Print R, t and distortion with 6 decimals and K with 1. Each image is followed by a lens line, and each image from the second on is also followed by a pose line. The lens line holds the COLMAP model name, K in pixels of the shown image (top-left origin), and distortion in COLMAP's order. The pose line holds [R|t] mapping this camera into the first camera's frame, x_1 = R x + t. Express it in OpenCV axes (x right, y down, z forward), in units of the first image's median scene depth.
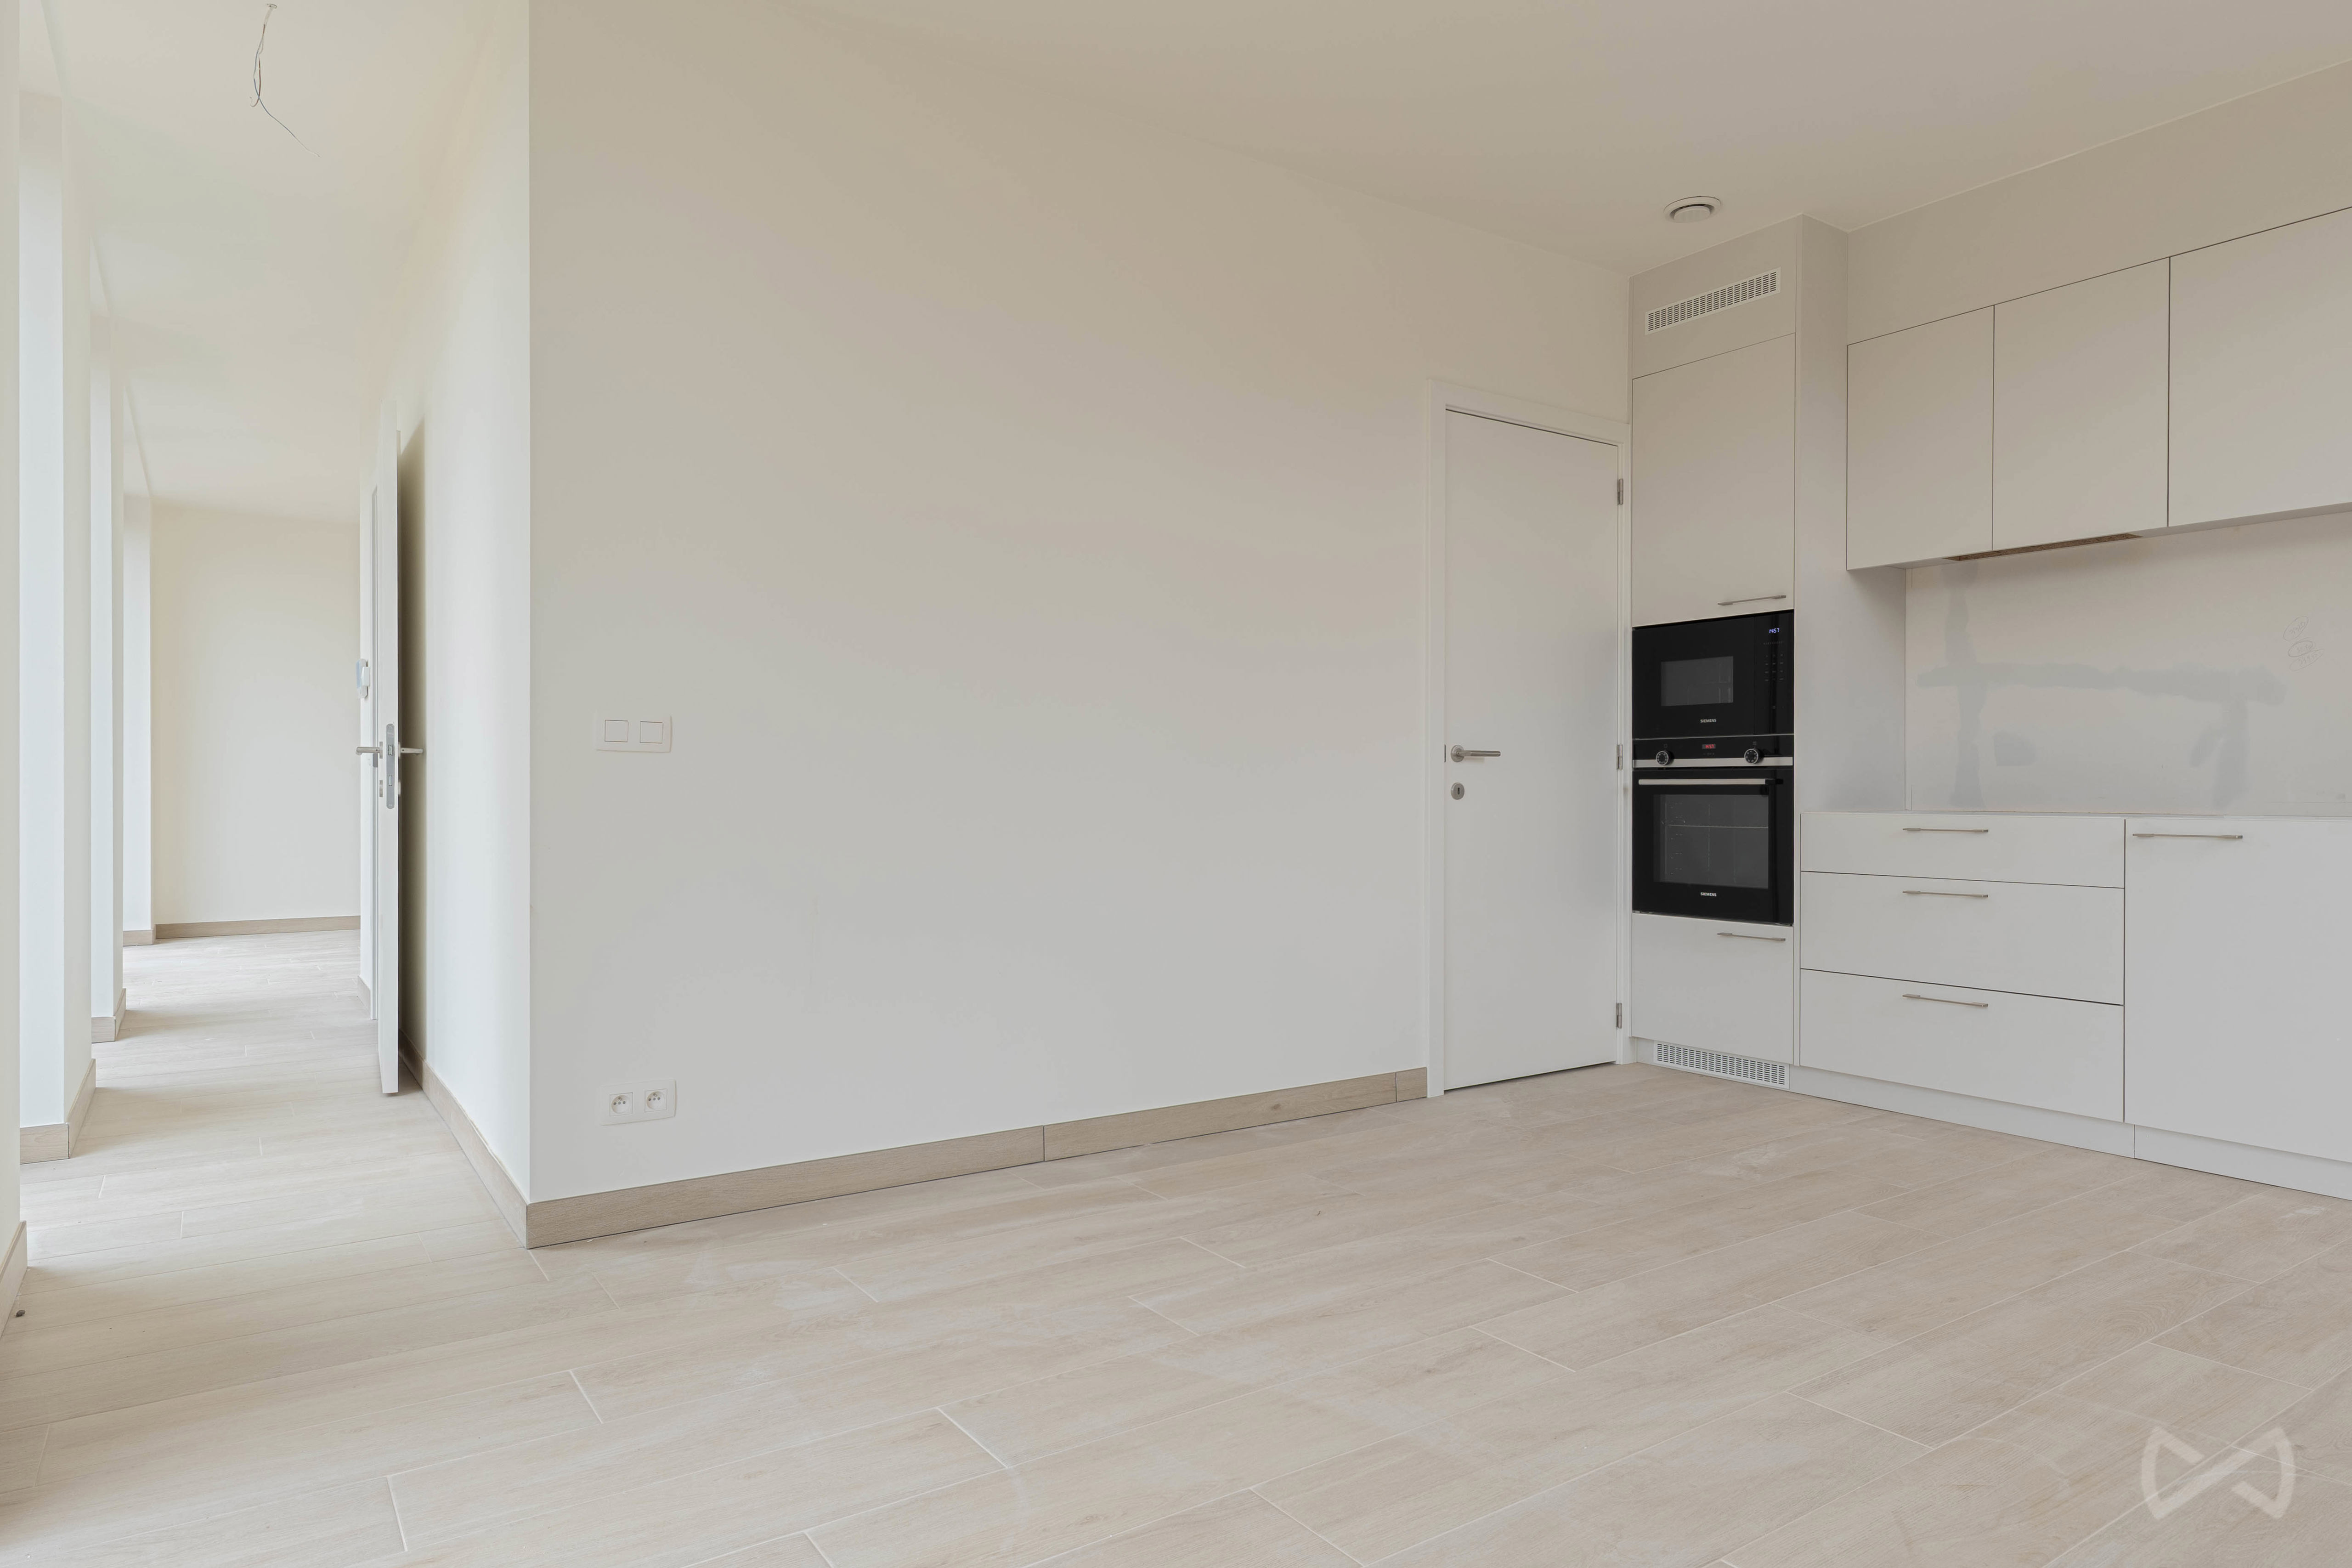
lens RADIAL K [[1382.5, 0, 1172.3], [0, 1382.5, 786.6], [0, 0, 1]] dist [0.001069, 0.002390]
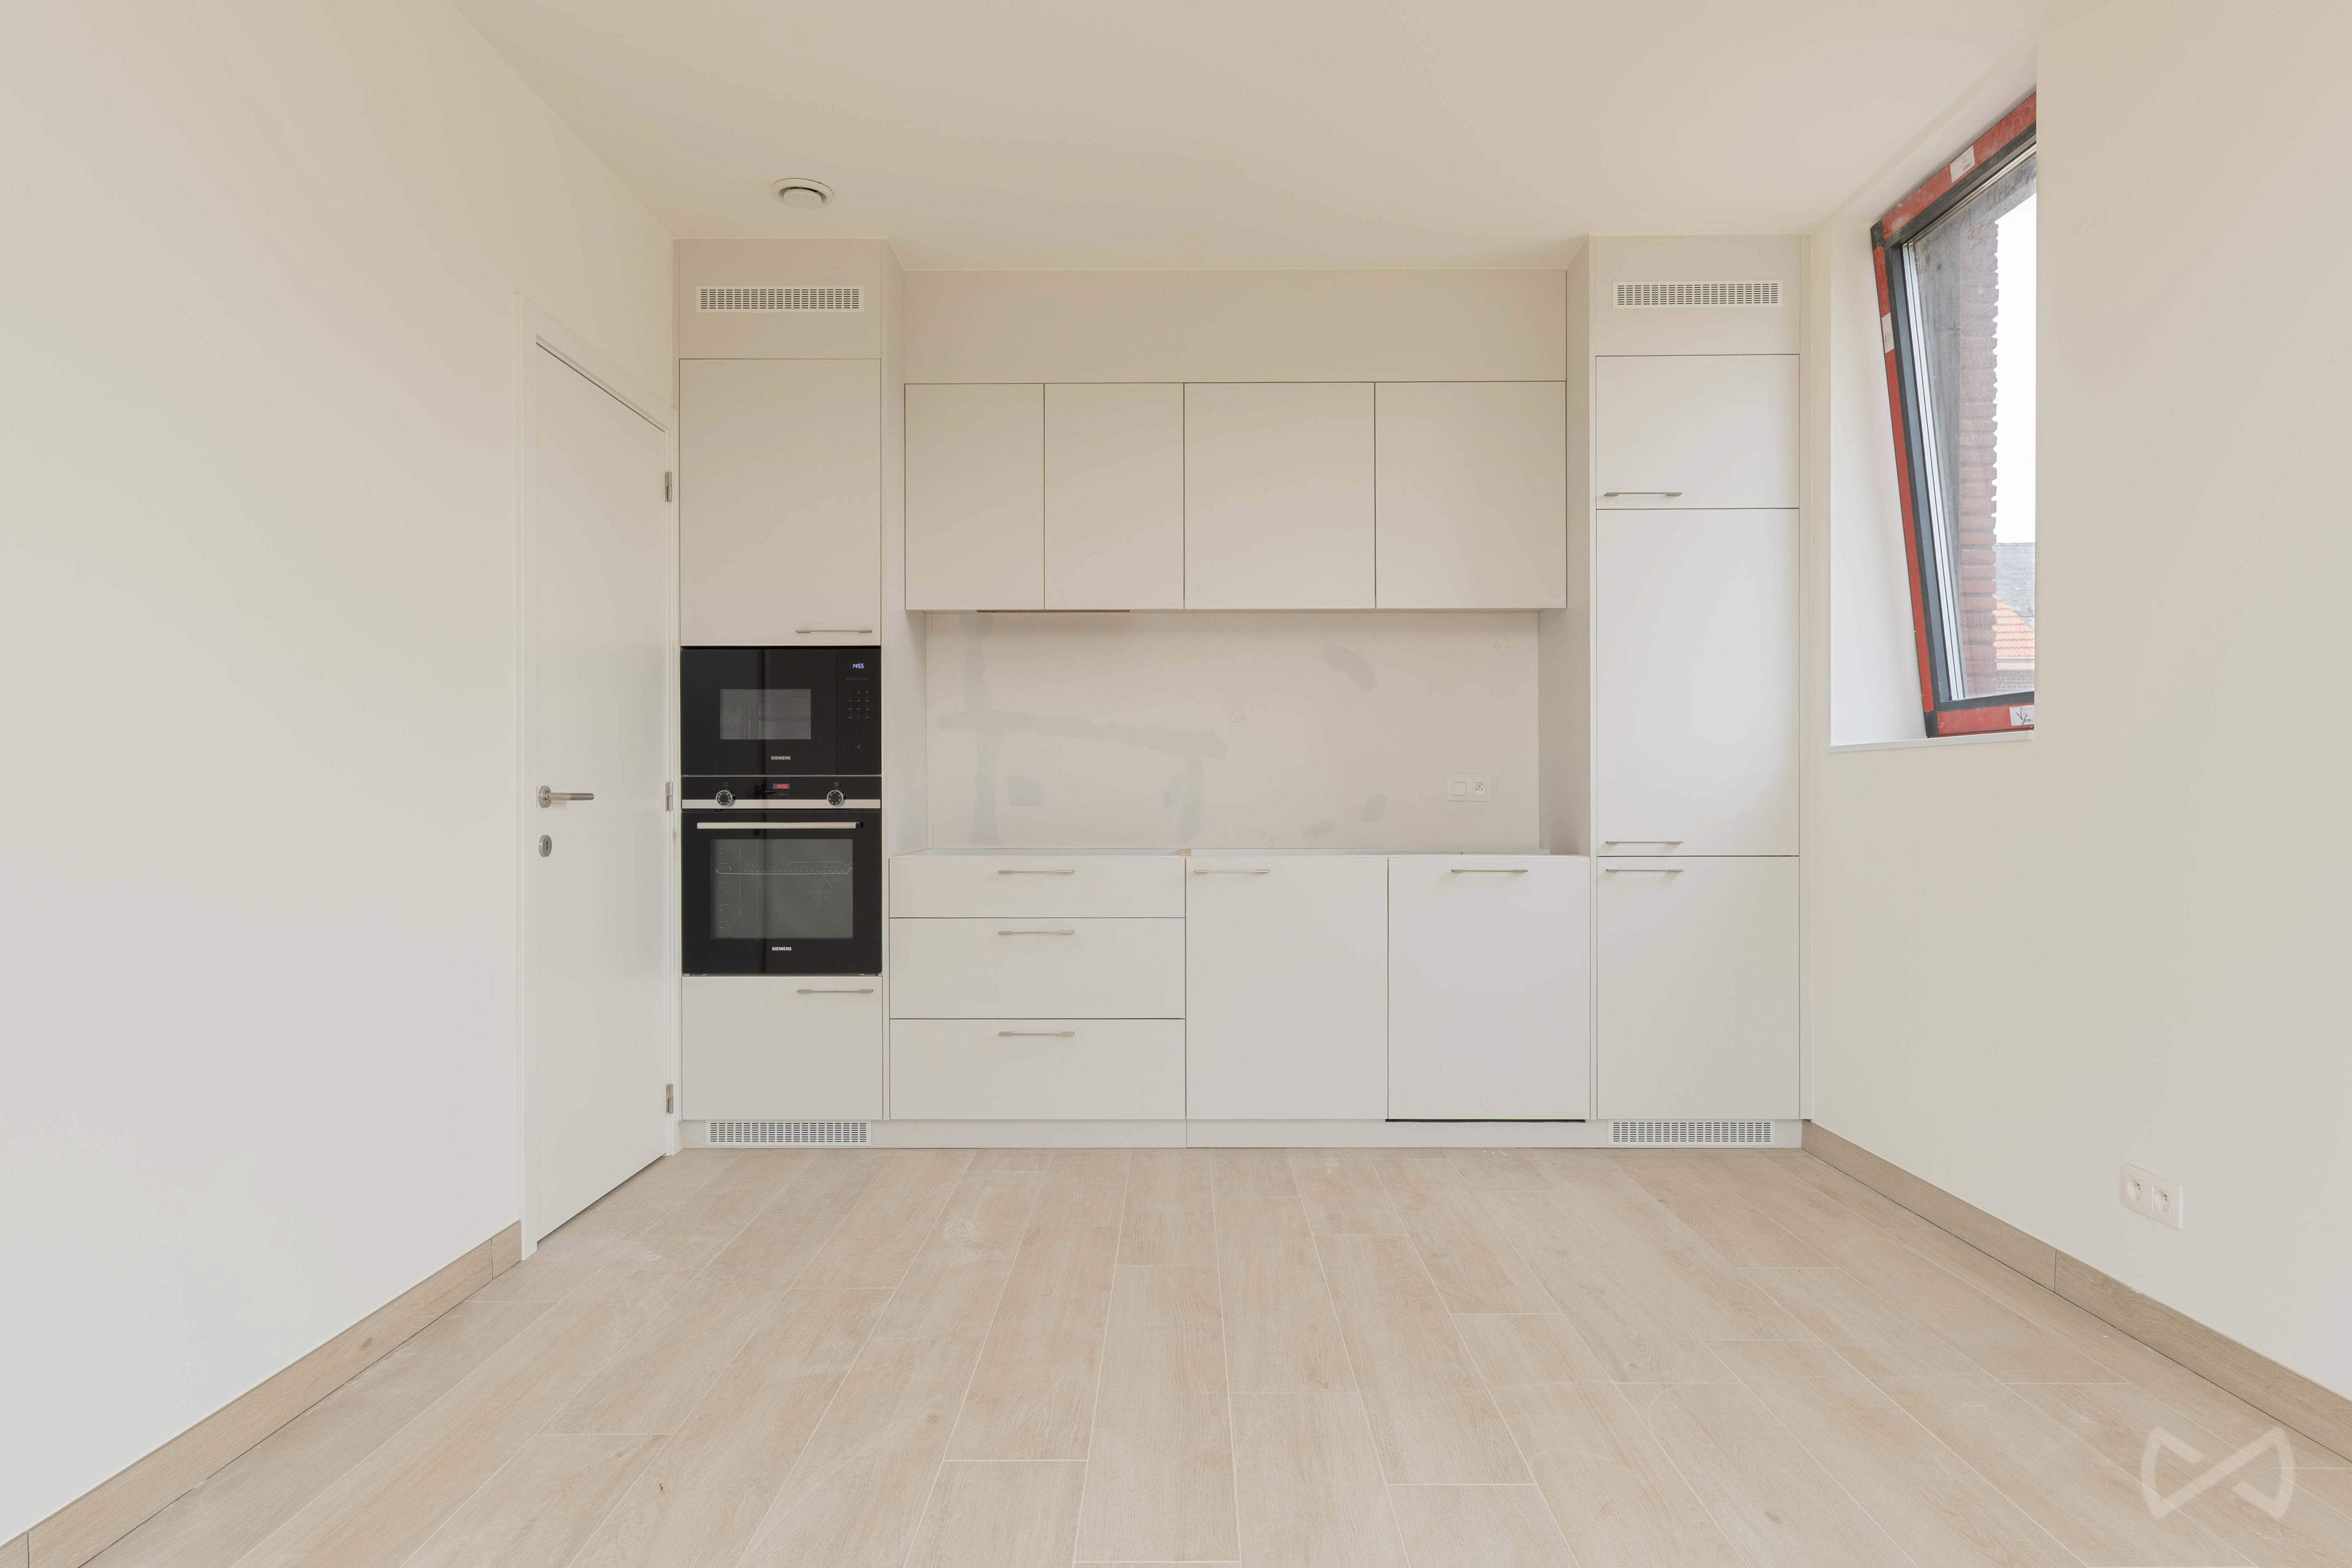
lens RADIAL K [[1382.5, 0, 1175.0], [0, 1382.5, 786.4], [0, 0, 1]] dist [0.001069, 0.002390]
pose [[0.566912, 0.003095, 0.823773, -0.224303], [0.000644, 0.999991, -0.004200, -0.026041], [-0.823778, 0.002911, 0.566905, 0.283044]]
